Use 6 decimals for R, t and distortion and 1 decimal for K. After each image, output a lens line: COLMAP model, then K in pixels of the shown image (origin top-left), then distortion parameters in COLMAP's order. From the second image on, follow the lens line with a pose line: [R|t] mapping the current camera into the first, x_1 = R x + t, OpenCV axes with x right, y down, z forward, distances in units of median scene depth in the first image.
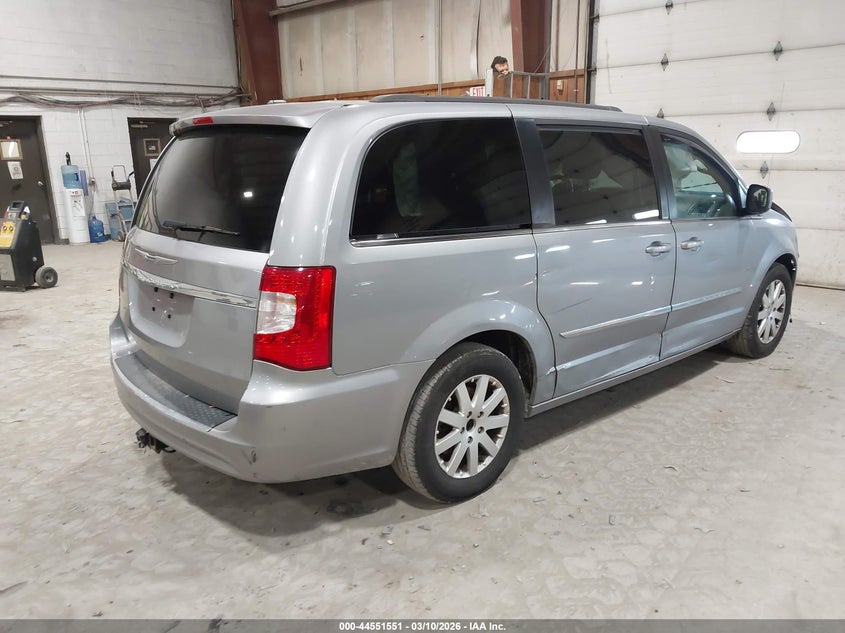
lens RADIAL K [[654.6, 0, 422.5], [0, 654.6, 316.5], [0, 0, 1]] dist [0.146474, -0.215824]
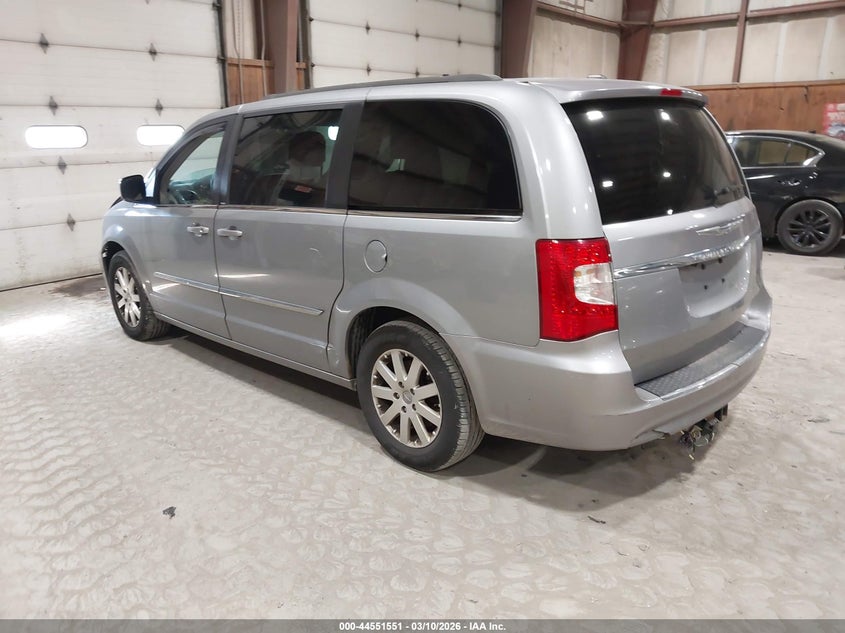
lens RADIAL K [[654.6, 0, 422.5], [0, 654.6, 316.5], [0, 0, 1]] dist [0.146474, -0.215824]
pose [[-0.062283, -0.263144, 0.962744, -1.181731], [0.277884, 0.921902, 0.269958, -0.306784], [-0.958593, 0.284345, 0.015705, 1.250882]]
